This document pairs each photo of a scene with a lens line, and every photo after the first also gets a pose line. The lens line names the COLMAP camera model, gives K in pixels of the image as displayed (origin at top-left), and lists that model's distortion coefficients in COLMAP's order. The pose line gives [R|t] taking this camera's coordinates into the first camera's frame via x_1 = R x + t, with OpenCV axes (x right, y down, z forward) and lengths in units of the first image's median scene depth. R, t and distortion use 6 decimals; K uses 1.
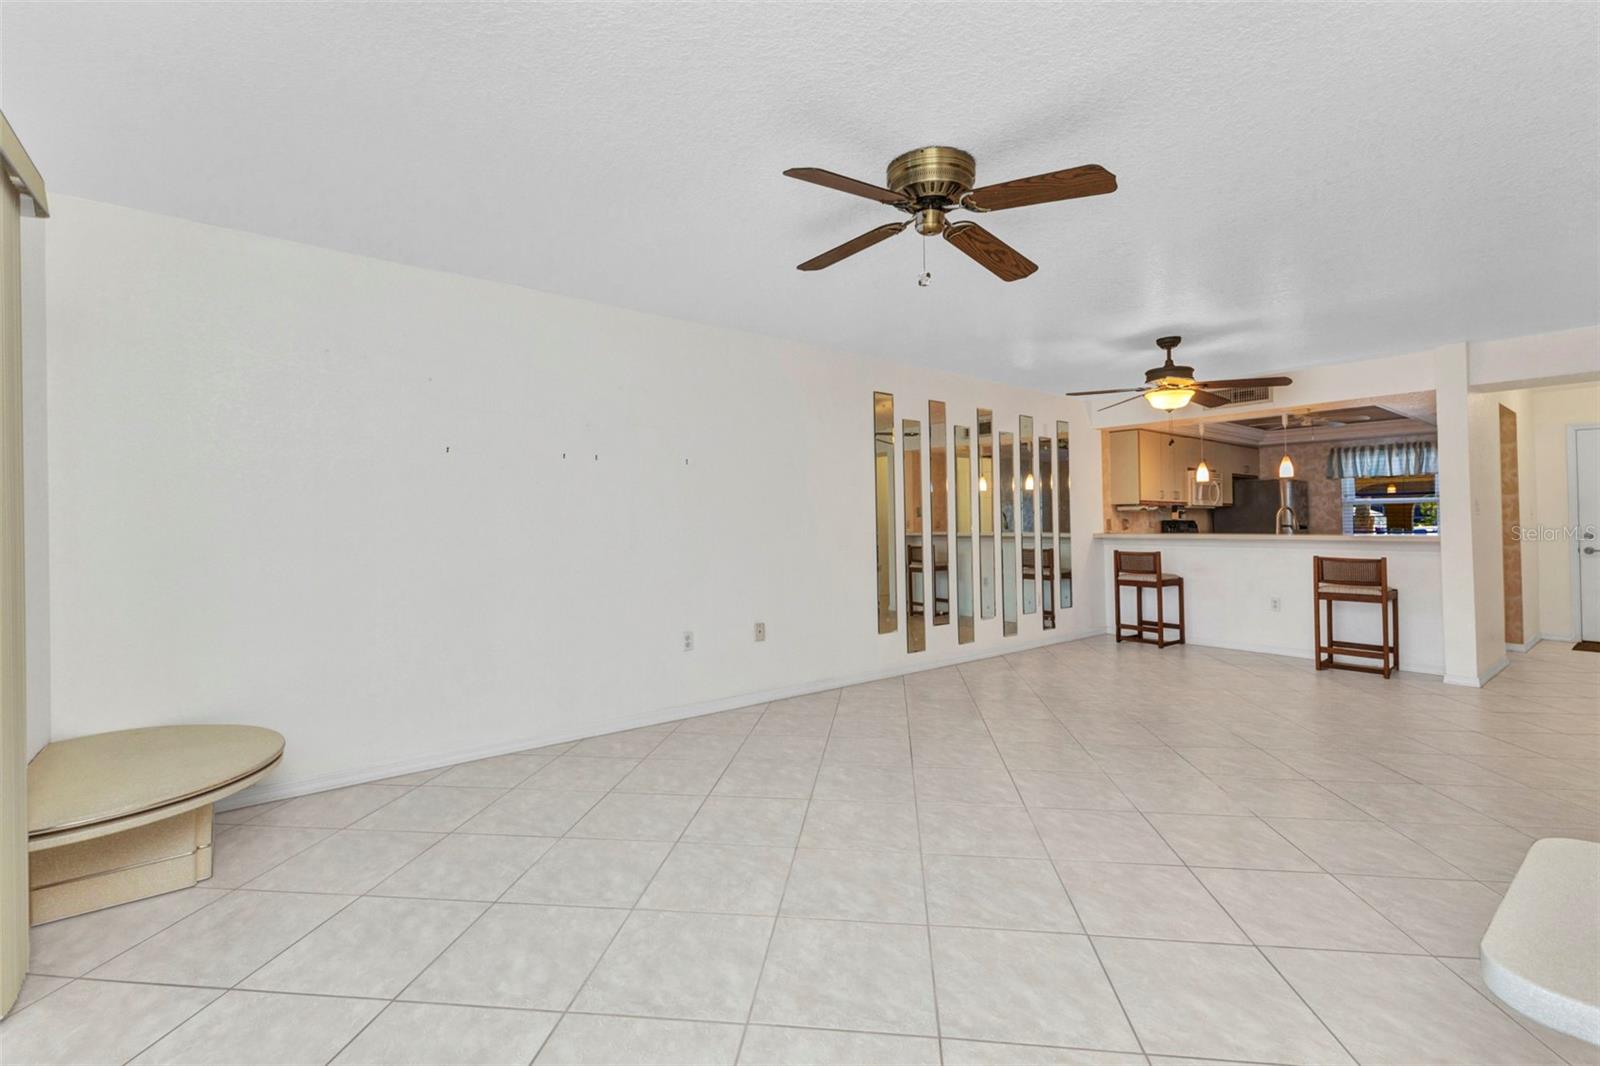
lens RADIAL K [[713.7, 0, 800.9], [0, 713.7, 510.2], [0, 0, 1]] dist [-0.002671, -0.000600]
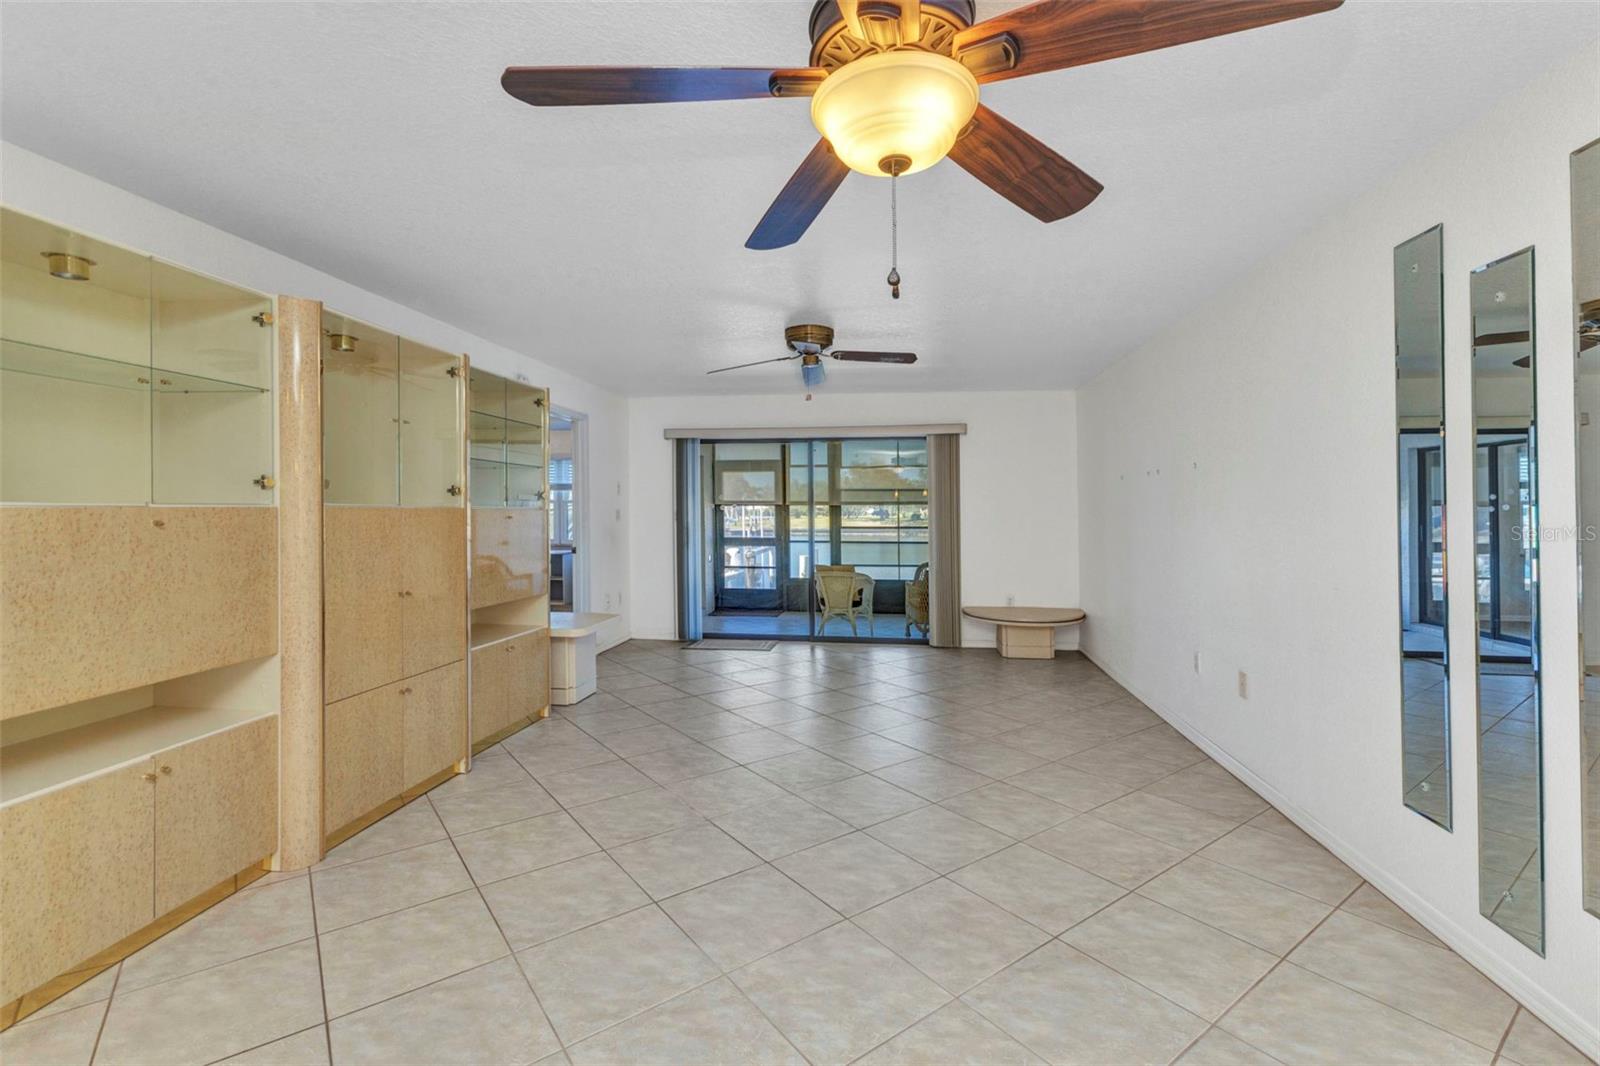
lens RADIAL K [[713.7, 0, 800.9], [0, 713.7, 510.2], [0, 0, 1]] dist [-0.002671, -0.000600]
pose [[-0.721265, 0.007148, -0.692622, 0.697778], [0.014390, 0.999886, -0.004667, -0.011274], [0.692510, -0.013333, -0.721285, 1.093606]]
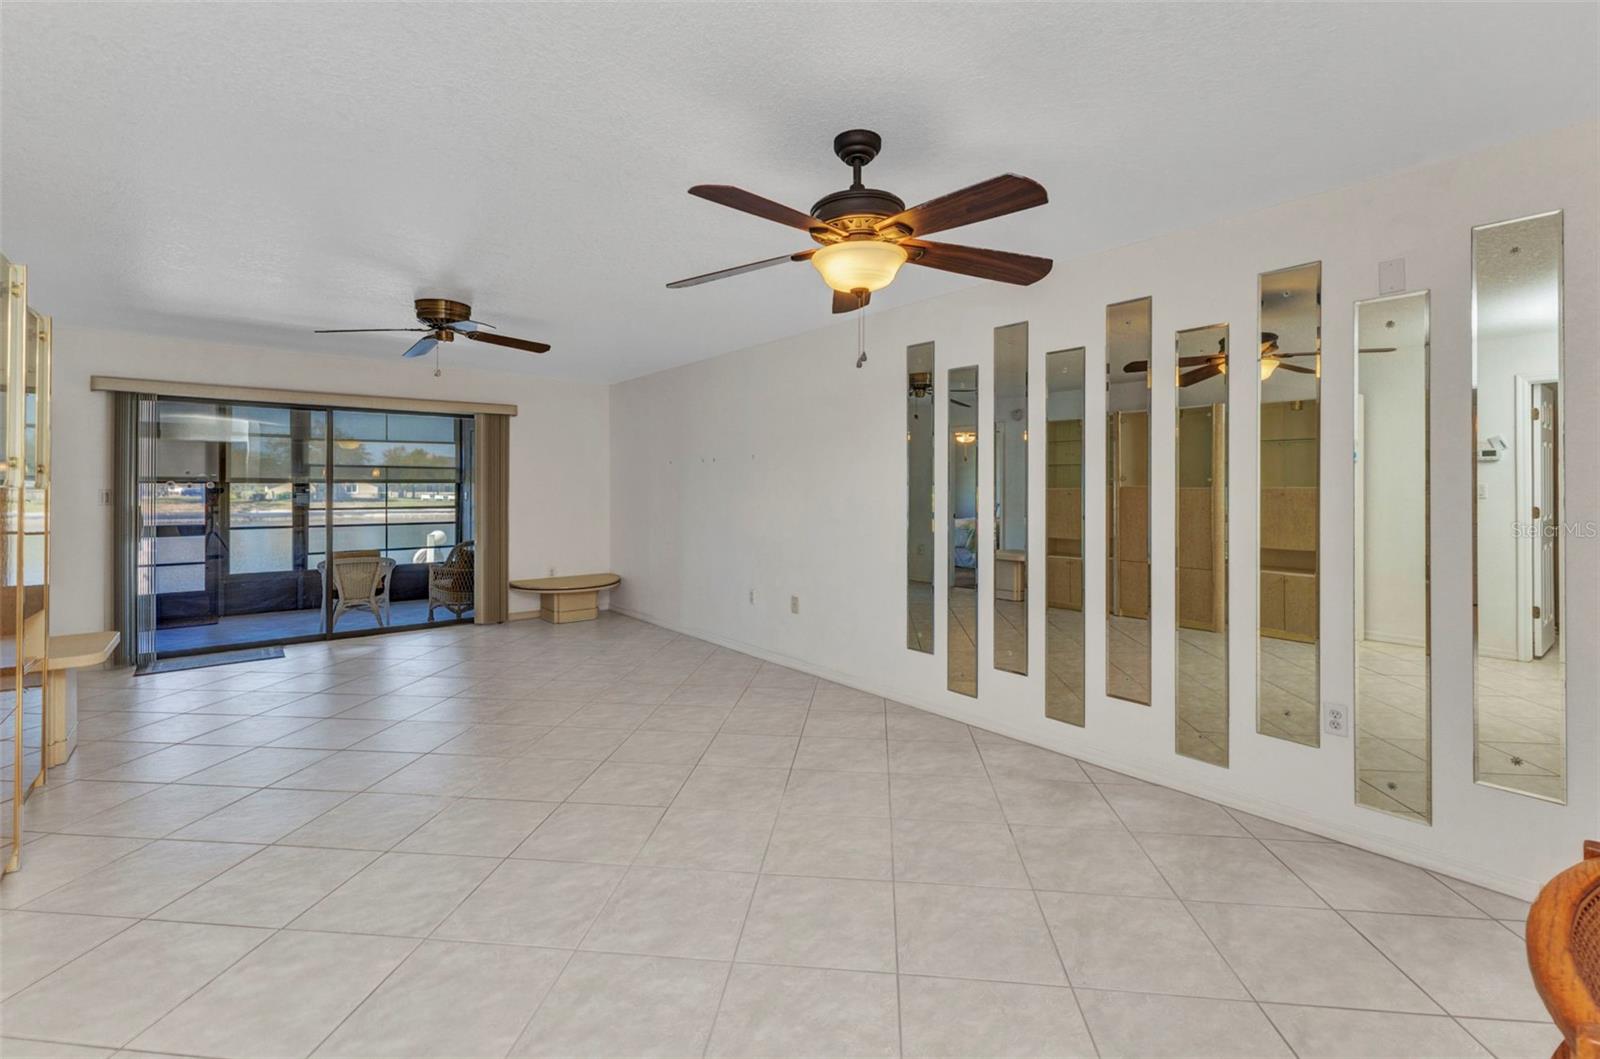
lens RADIAL K [[712.5, 0, 802.2], [0, 712.5, 506.5], [0, 0, 1]] dist [-0.001391, 0.000235]
pose [[0.022259, 0.032893, -0.999211, 0.928402], [0.015288, 0.999331, 0.033238, -0.015655], [0.999635, -0.016016, 0.021741, 0.892866]]
